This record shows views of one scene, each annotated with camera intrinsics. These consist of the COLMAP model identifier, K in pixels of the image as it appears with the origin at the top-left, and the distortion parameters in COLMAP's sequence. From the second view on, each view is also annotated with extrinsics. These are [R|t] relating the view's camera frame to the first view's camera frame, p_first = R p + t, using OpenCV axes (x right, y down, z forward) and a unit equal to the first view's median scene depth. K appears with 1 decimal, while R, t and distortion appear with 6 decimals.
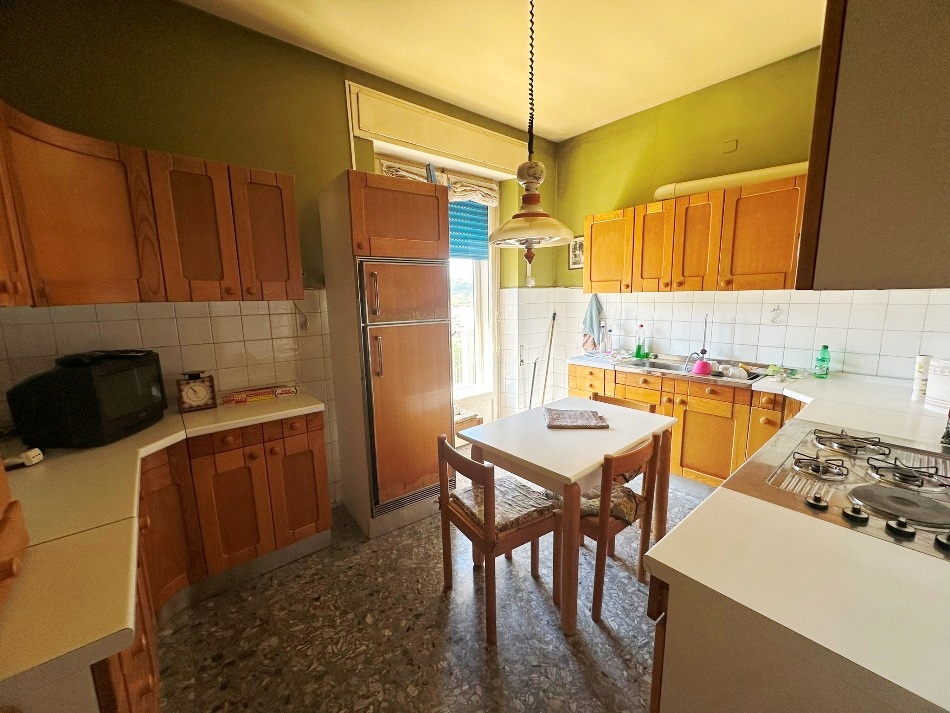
lens RADIAL K [[376.9, 0, 471.7], [0, 376.9, 356.6], [0, 0, 1]] dist [-0.004470, 0.000301]
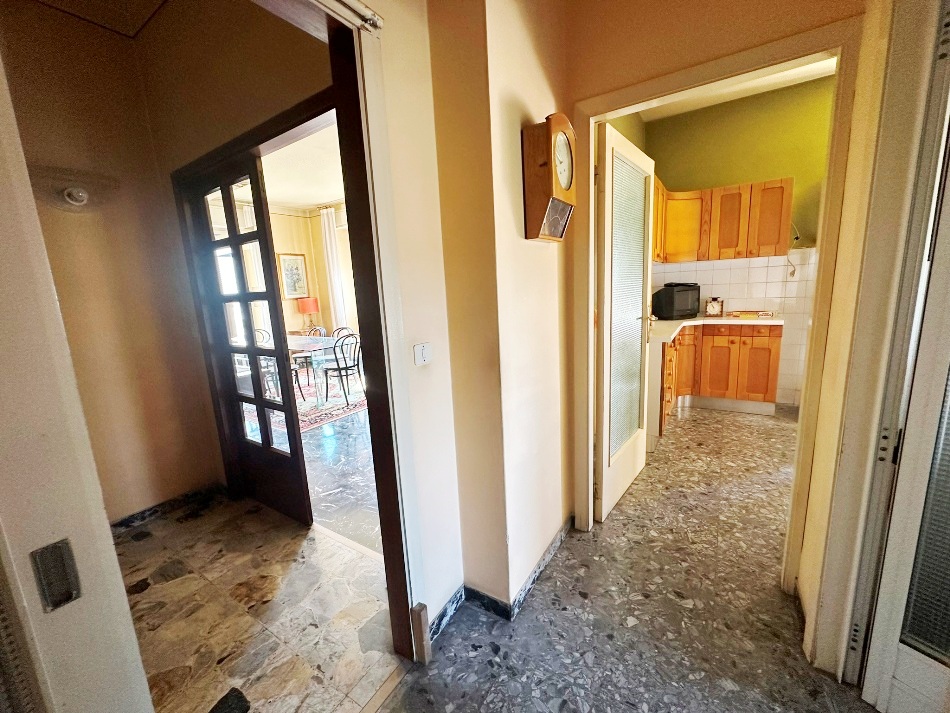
lens RADIAL K [[376.9, 0, 473.8], [0, 376.9, 354.1], [0, 0, 1]] dist [-0.004470, 0.000301]
pose [[0.287290, 0.173597, -0.941981, 0.829077], [-0.107017, 0.983099, 0.148536, 0.184062], [0.951846, 0.058135, 0.301013, -0.796735]]
